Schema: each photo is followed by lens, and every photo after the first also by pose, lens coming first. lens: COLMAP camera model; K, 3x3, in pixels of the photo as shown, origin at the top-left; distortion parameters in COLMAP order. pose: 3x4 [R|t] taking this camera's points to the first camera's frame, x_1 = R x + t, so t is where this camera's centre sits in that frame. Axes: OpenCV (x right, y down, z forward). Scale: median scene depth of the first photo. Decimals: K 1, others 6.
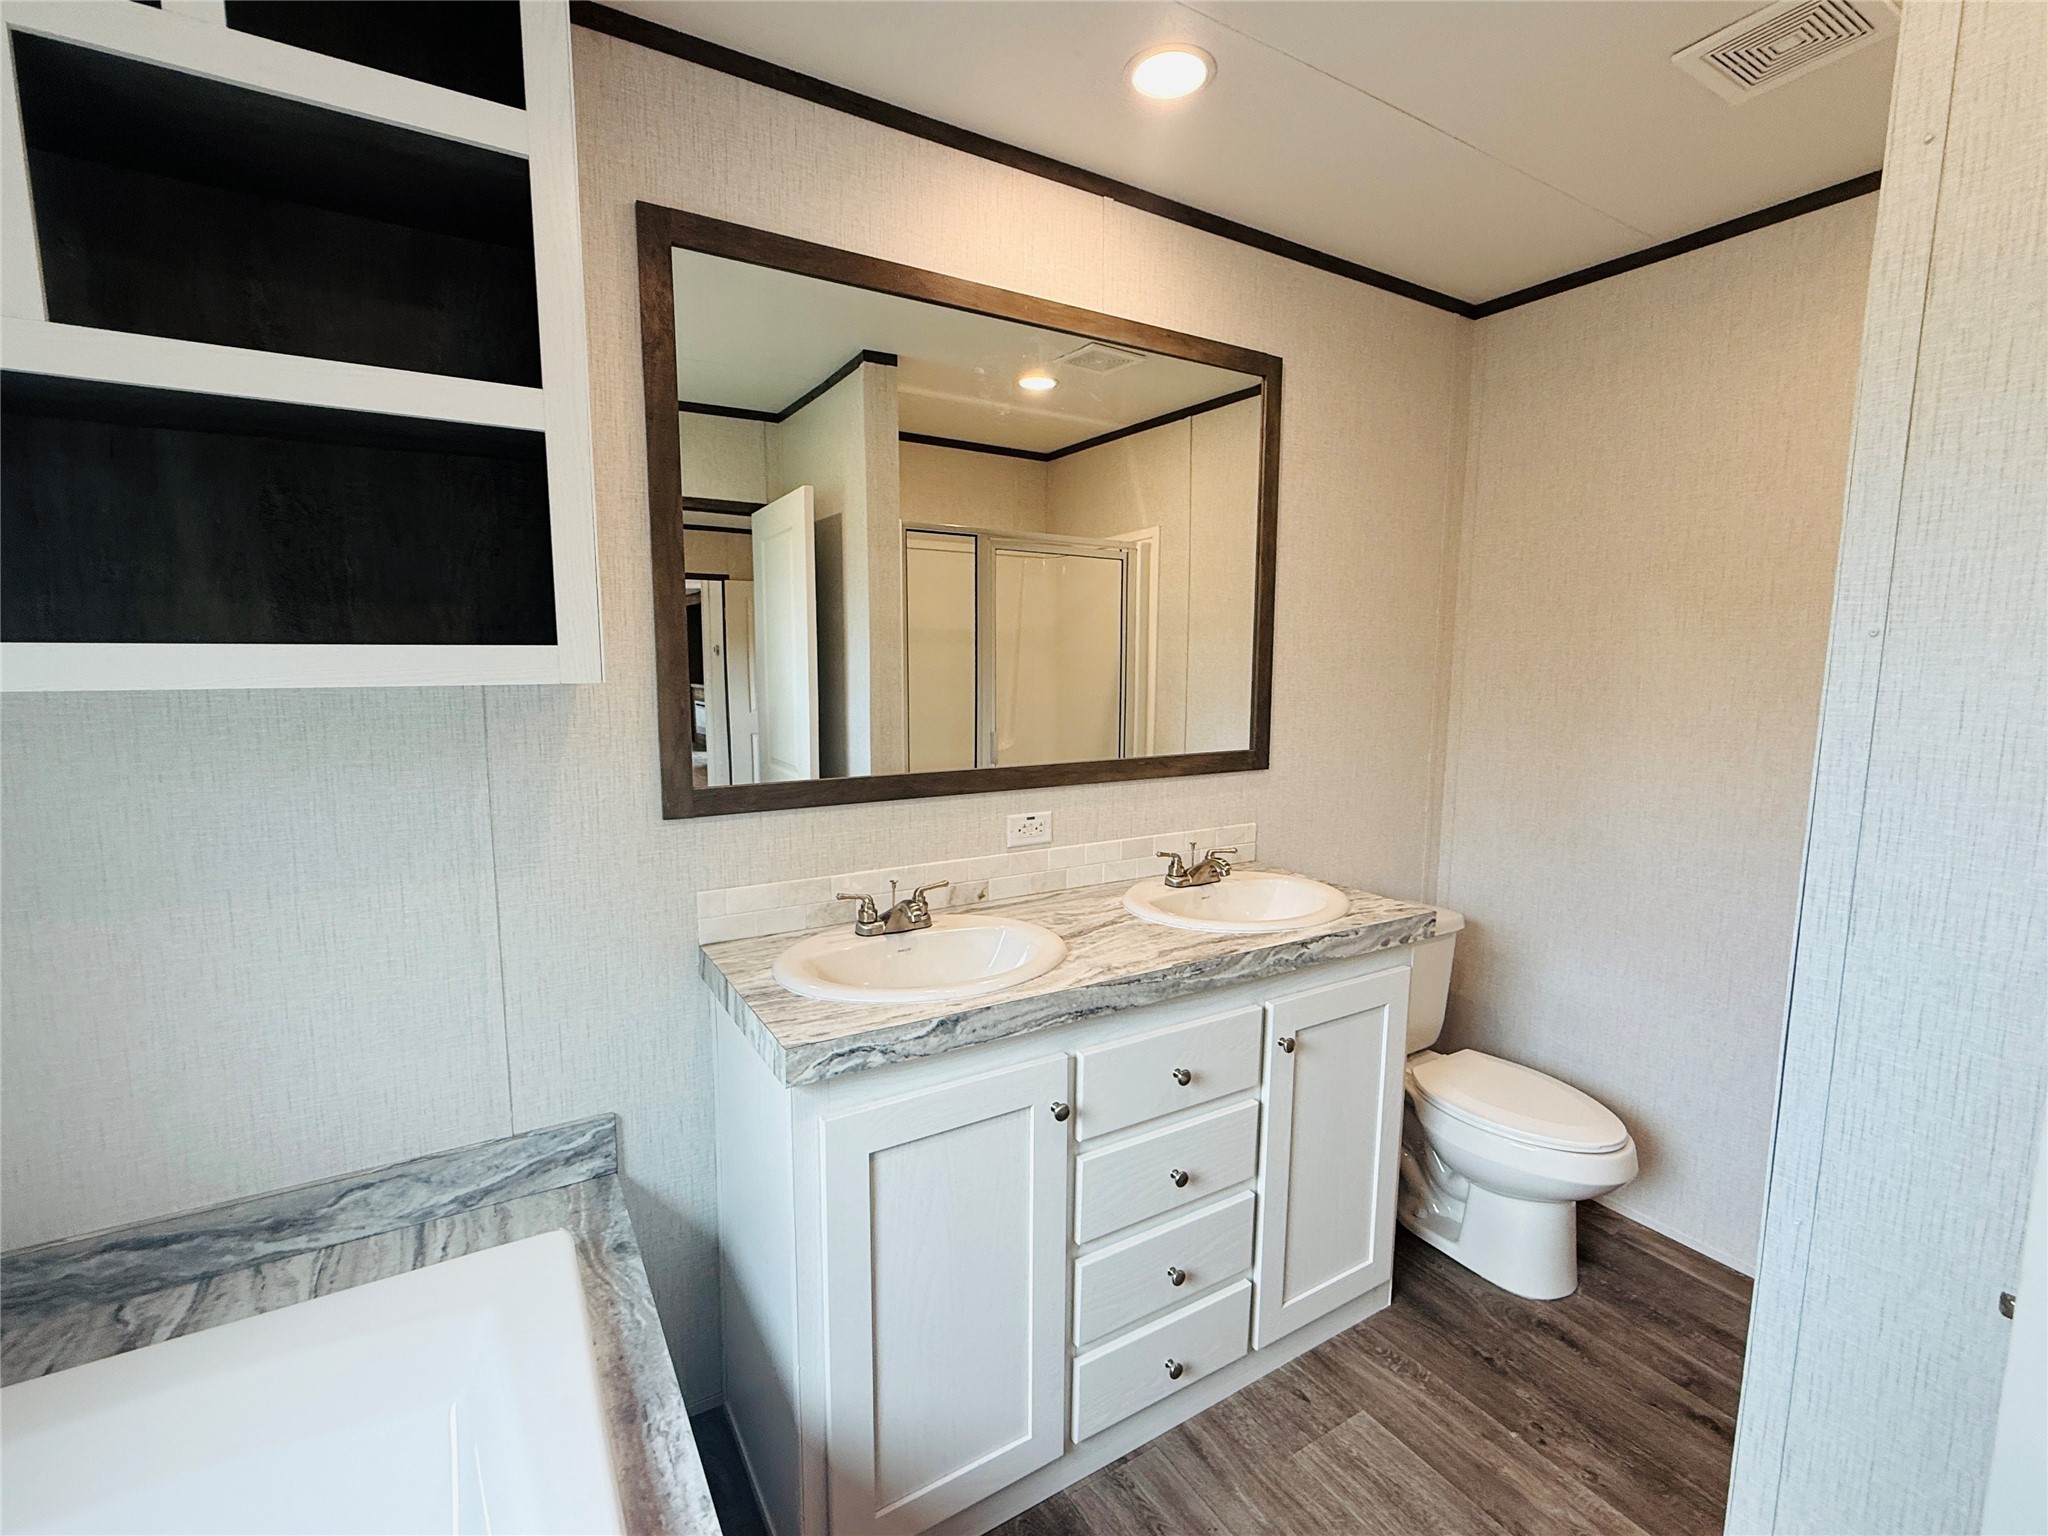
lens RADIAL K [[912.2, 0, 1026.5], [0, 912.2, 769.1], [0, 0, 1]] dist [0.000100, -0.000200]
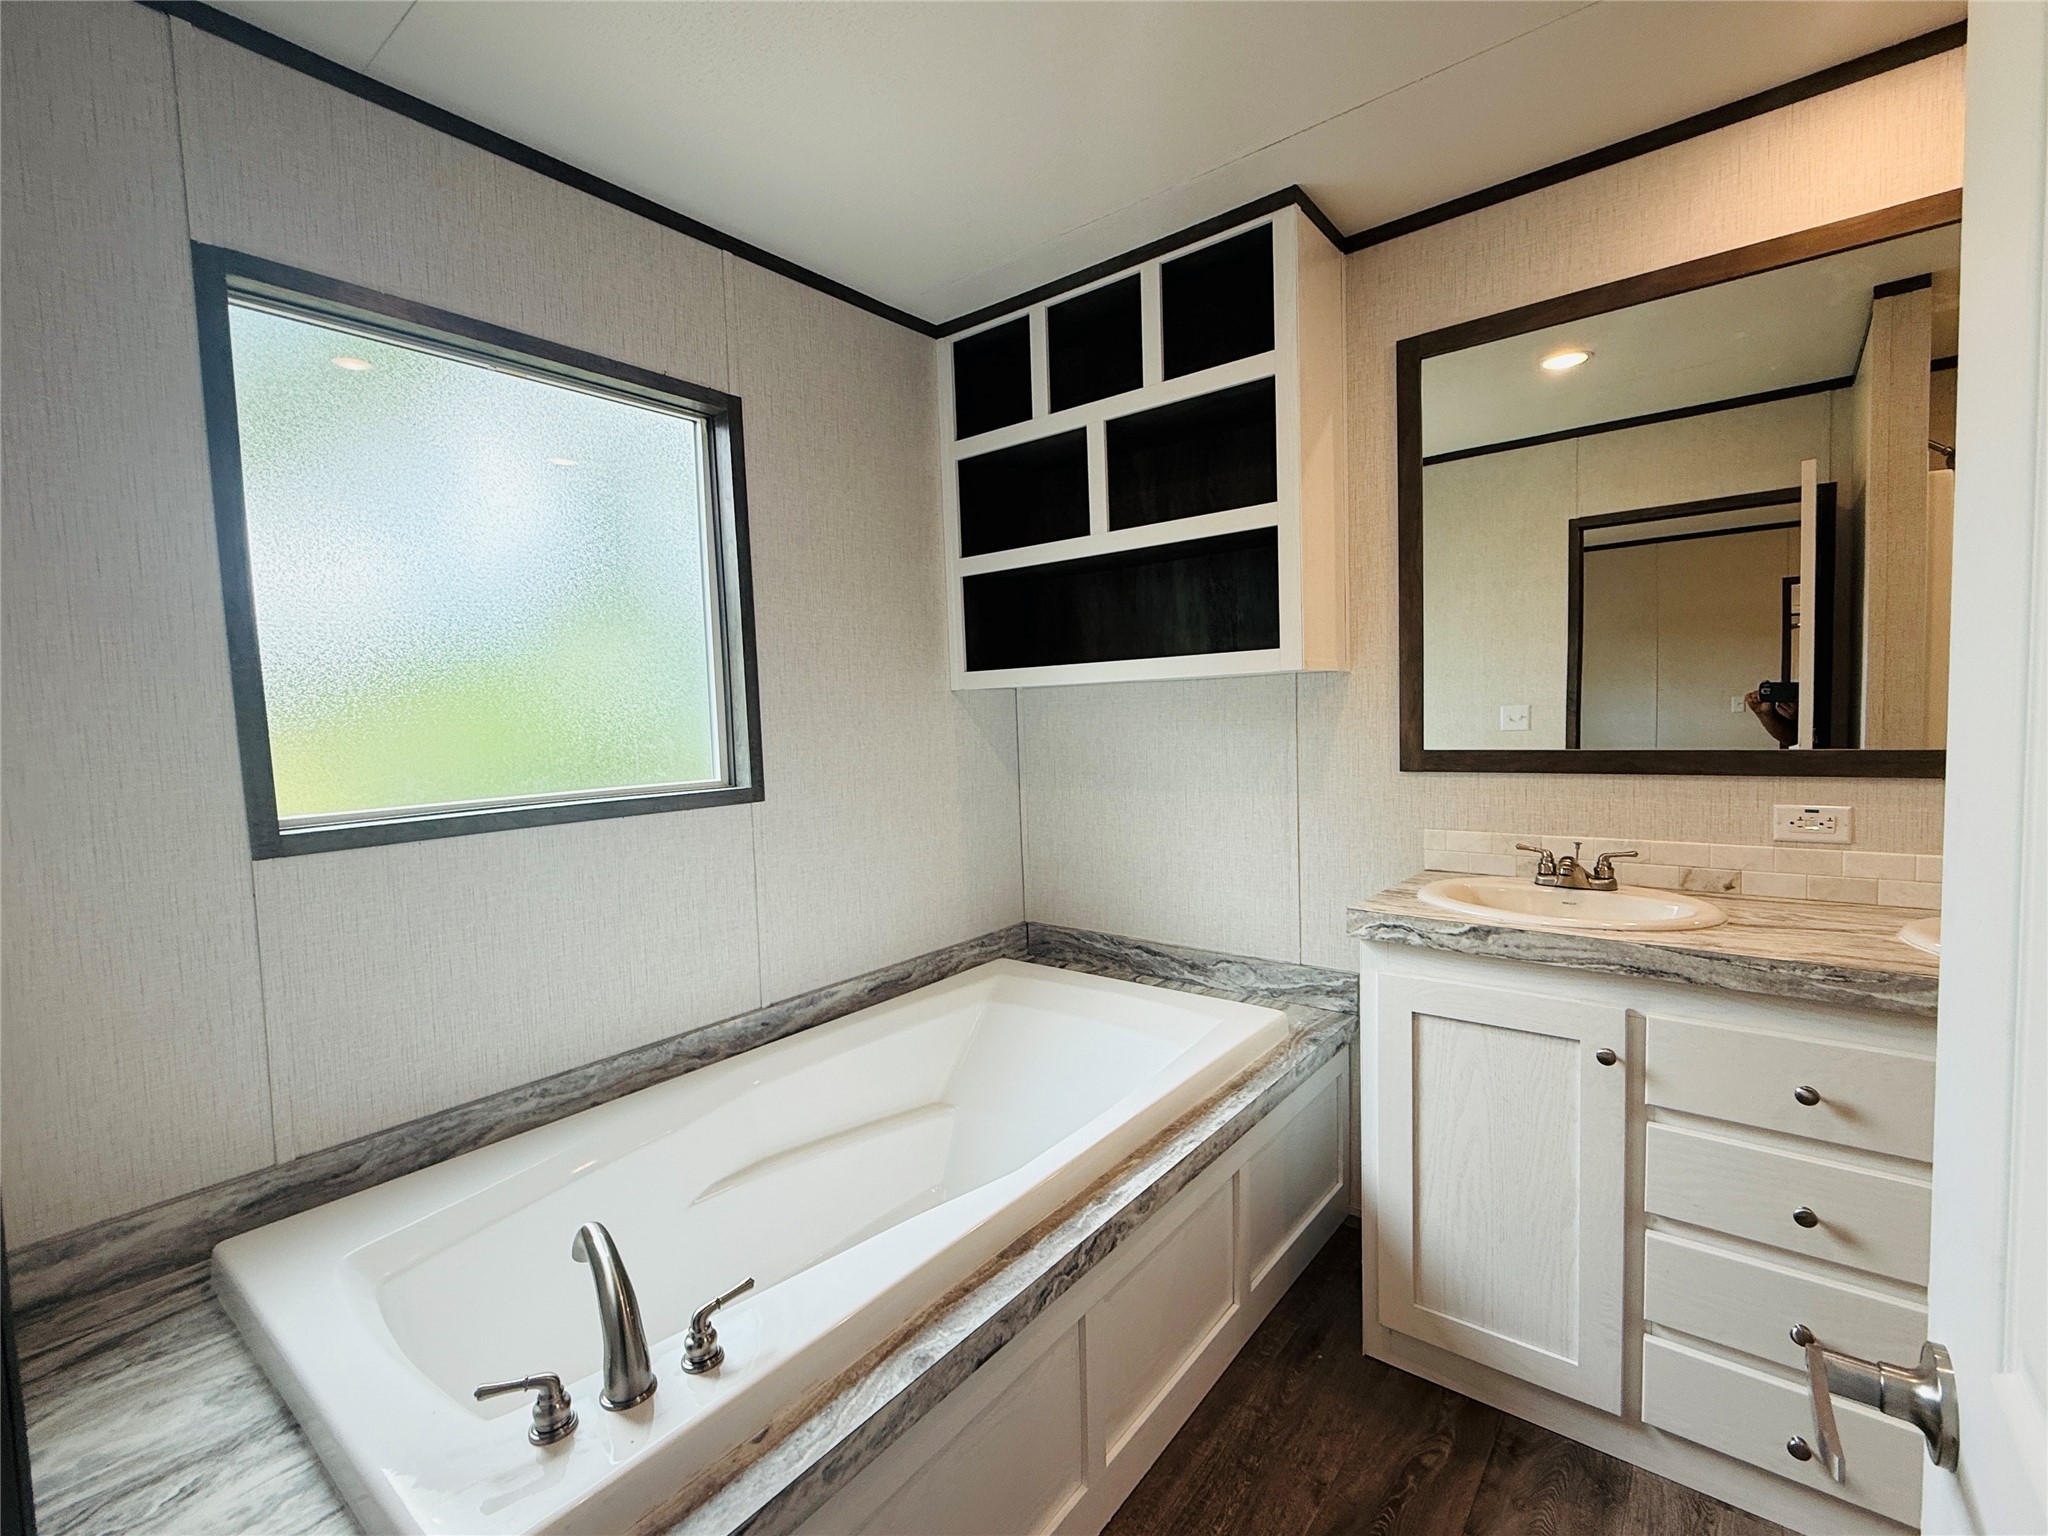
lens RADIAL K [[912.2, 0, 1026.5], [0, 912.2, 769.1], [0, 0, 1]] dist [0.000100, -0.000200]
pose [[0.342825, 0.044088, -0.938364, 0.784704], [-0.079773, 0.996656, 0.017682, 0.081154], [0.936006, 0.068794, 0.345195, -0.009773]]
